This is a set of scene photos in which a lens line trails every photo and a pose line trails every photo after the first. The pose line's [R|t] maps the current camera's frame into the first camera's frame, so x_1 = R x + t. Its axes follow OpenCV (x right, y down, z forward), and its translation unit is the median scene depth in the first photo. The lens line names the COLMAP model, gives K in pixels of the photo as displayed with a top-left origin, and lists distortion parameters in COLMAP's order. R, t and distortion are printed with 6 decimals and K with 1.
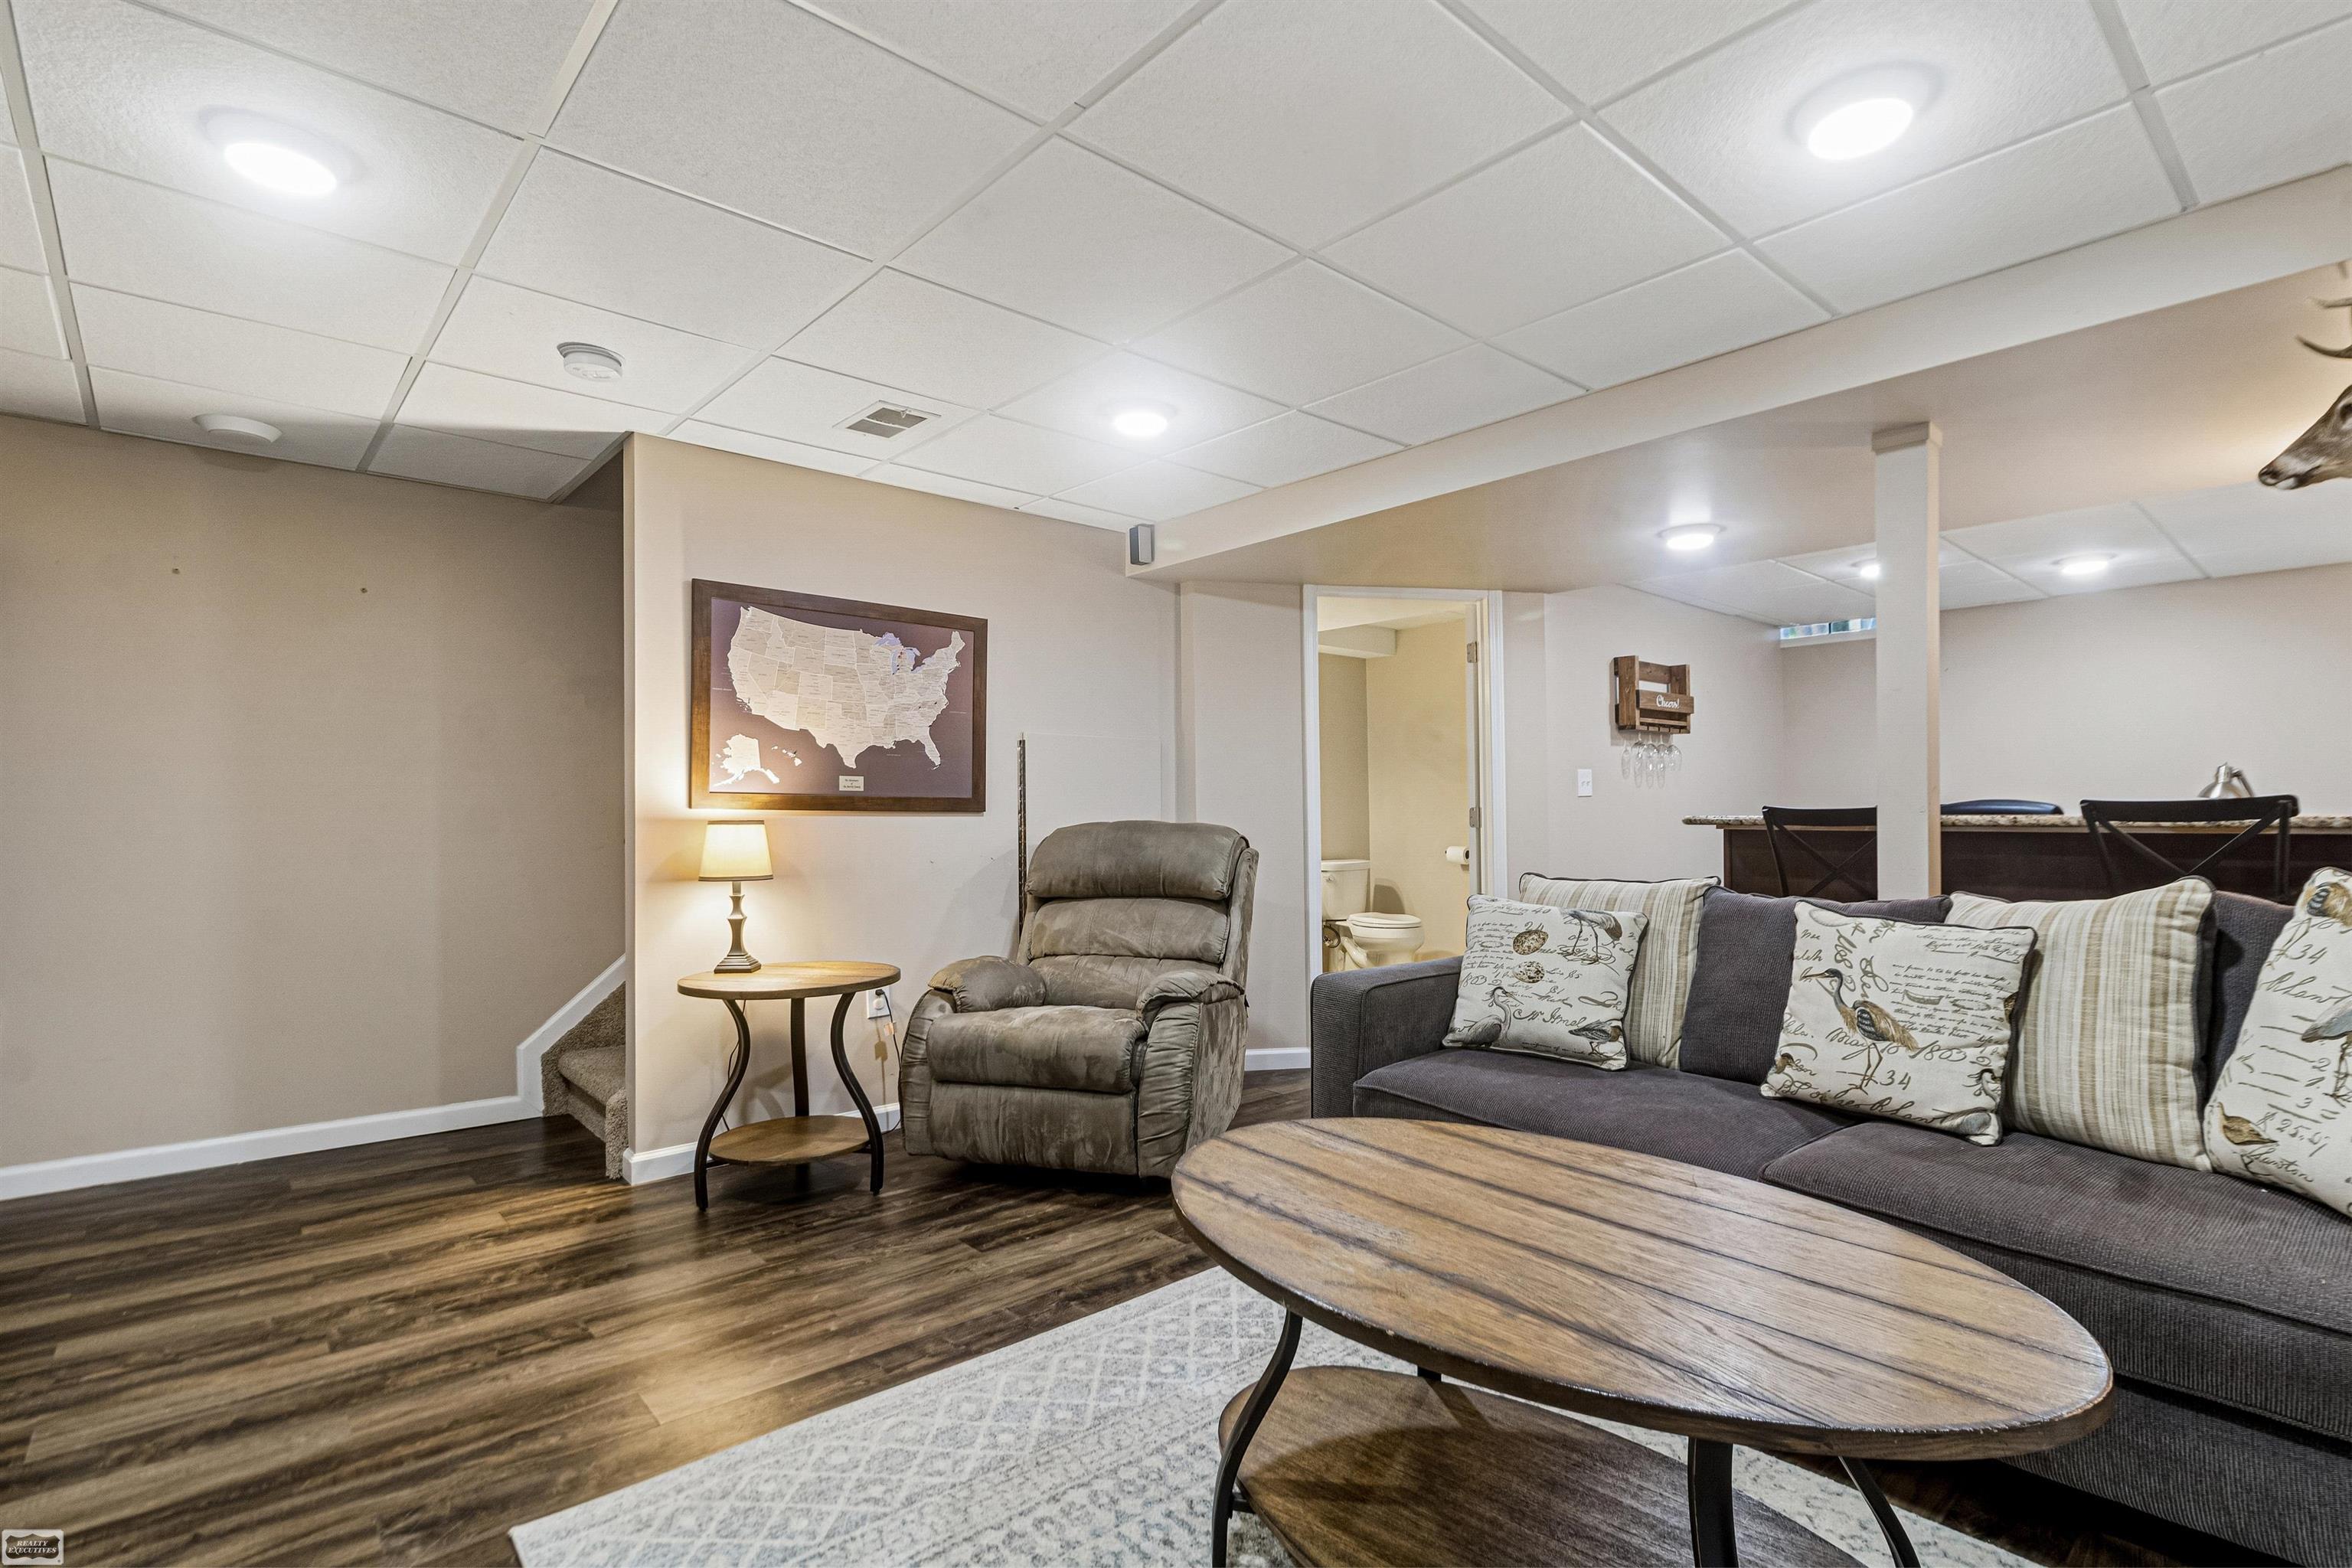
lens RADIAL K [[1139.3, 0, 1238.1], [0, 1139.3, 811.7], [0, 0, 1]] dist [0.000171, 0.000156]
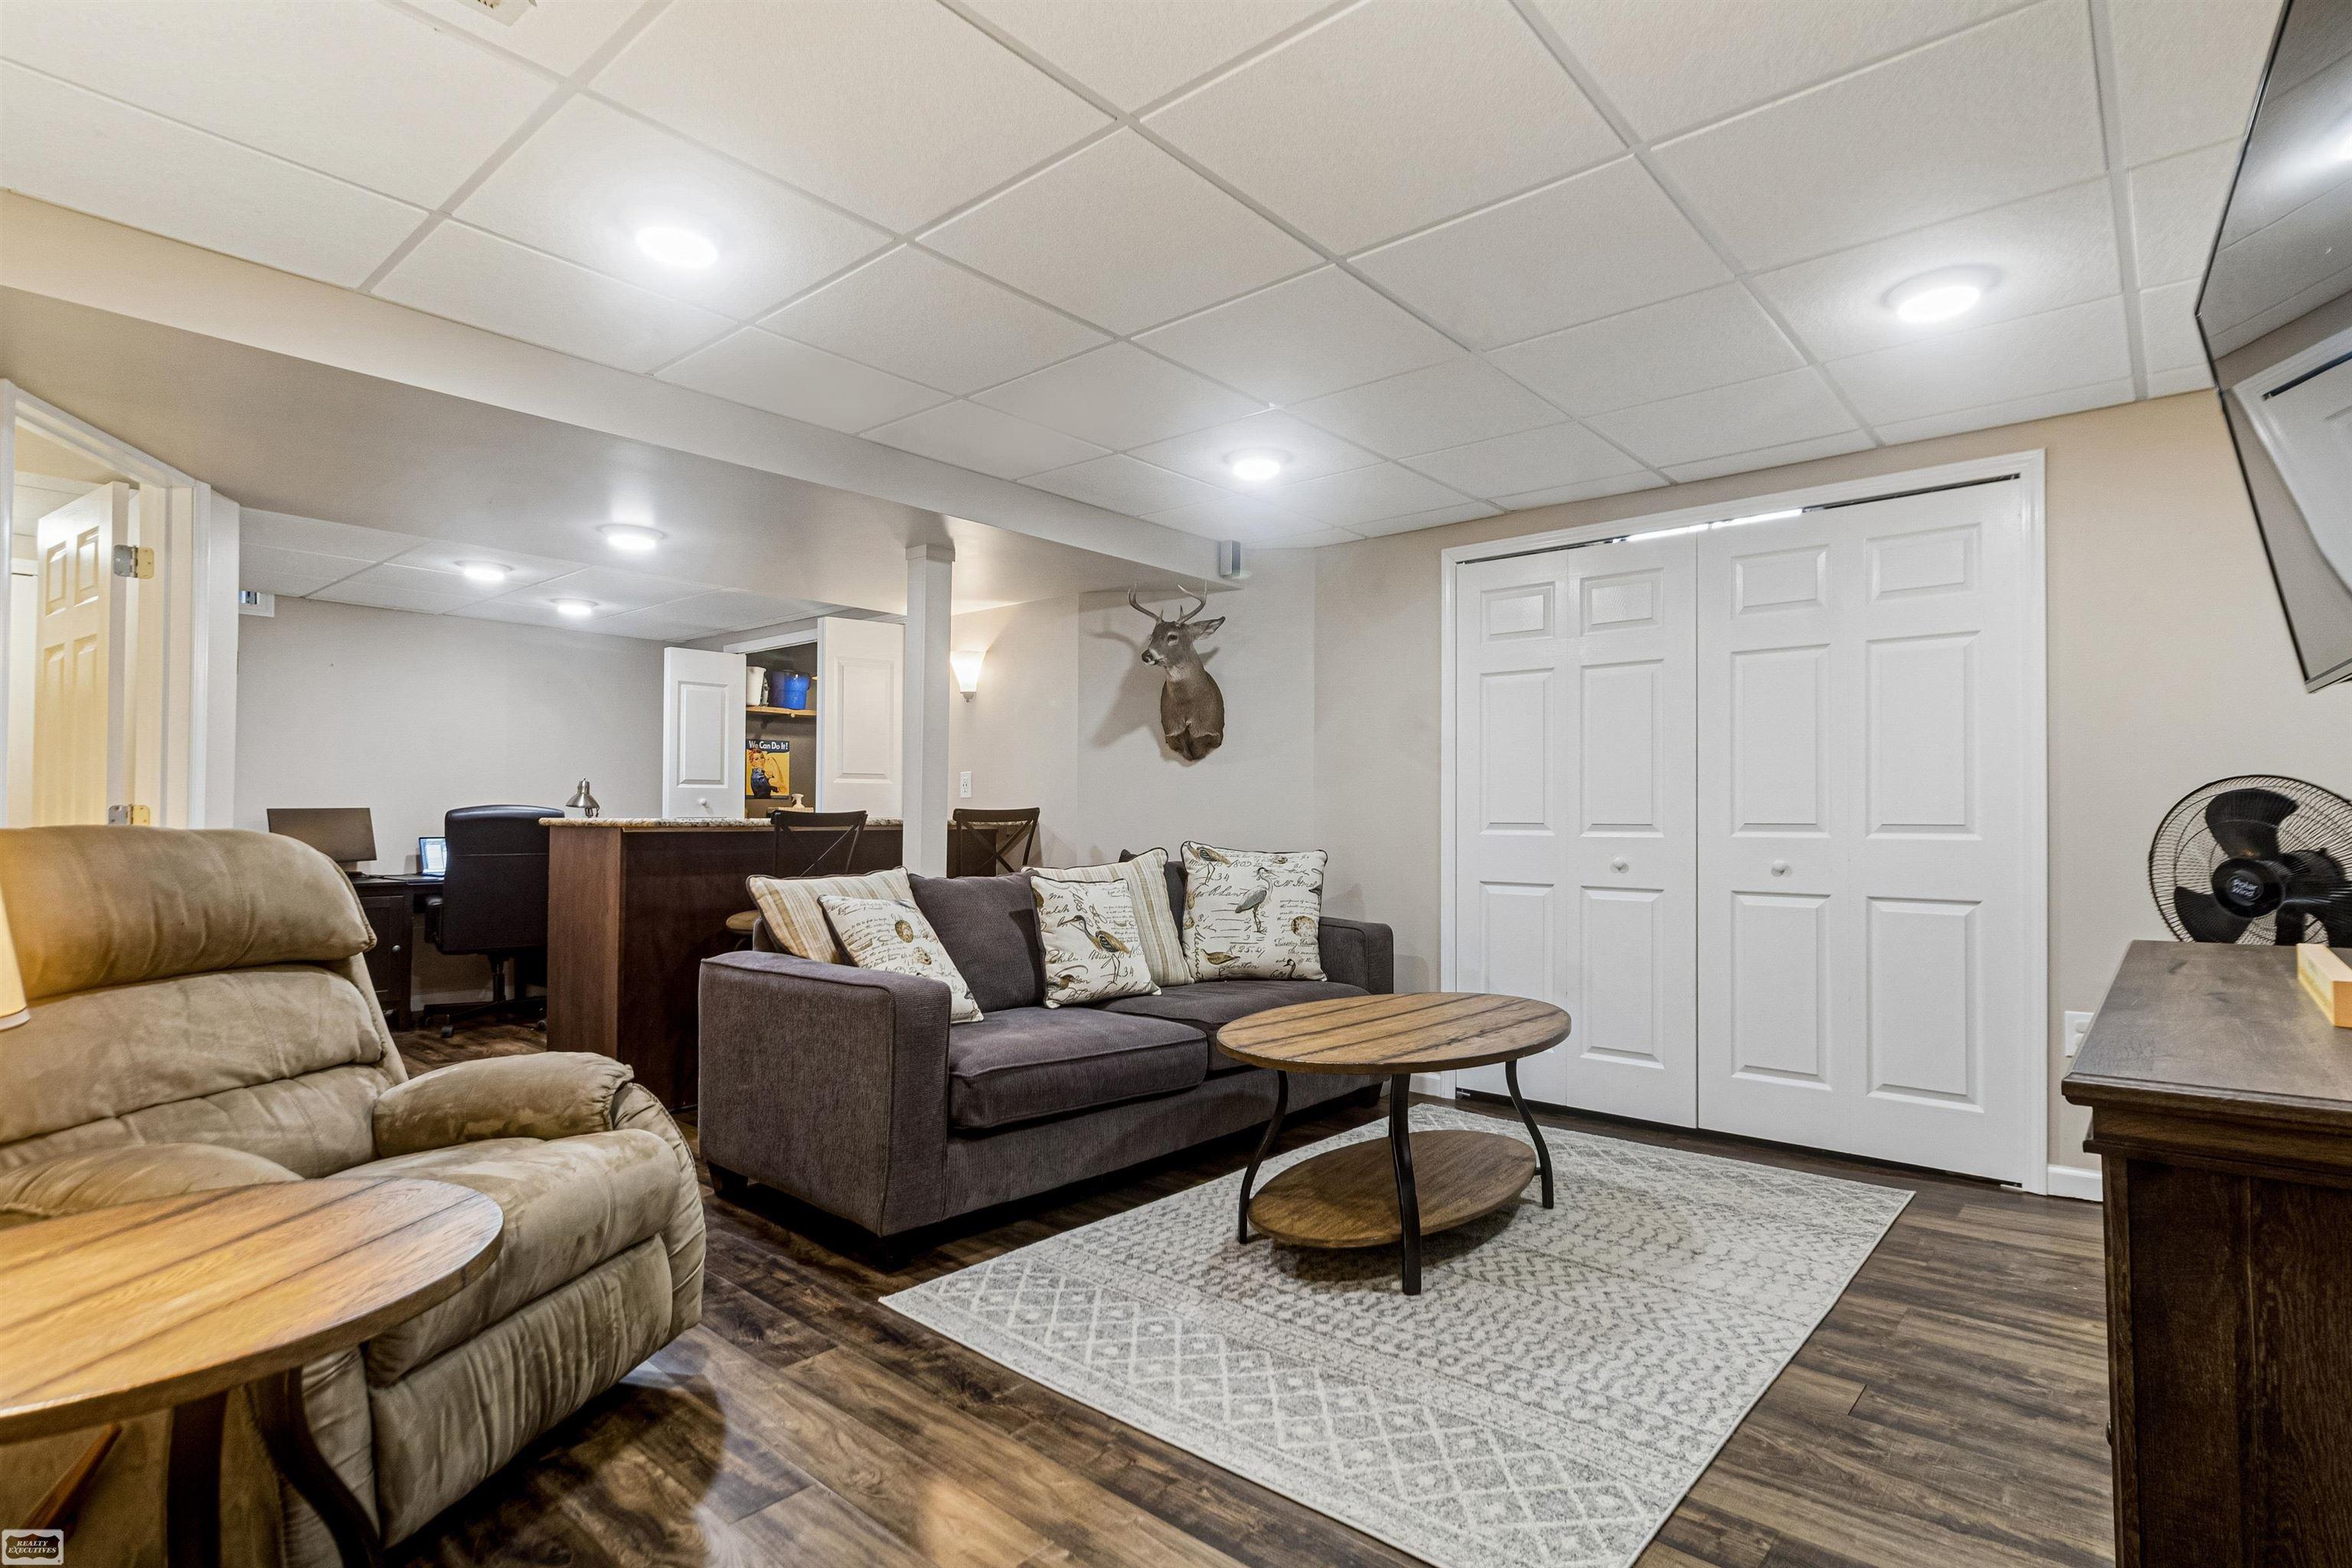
lens RADIAL K [[1139.3, 0, 1238.1], [0, 1139.3, 811.7], [0, 0, 1]] dist [0.000171, 0.000156]
pose [[-0.131764, 0.010524, 0.991225, -0.990685], [0.001136, 0.999945, -0.010465, 0.011984], [-0.991280, -0.000253, -0.131769, 0.926173]]
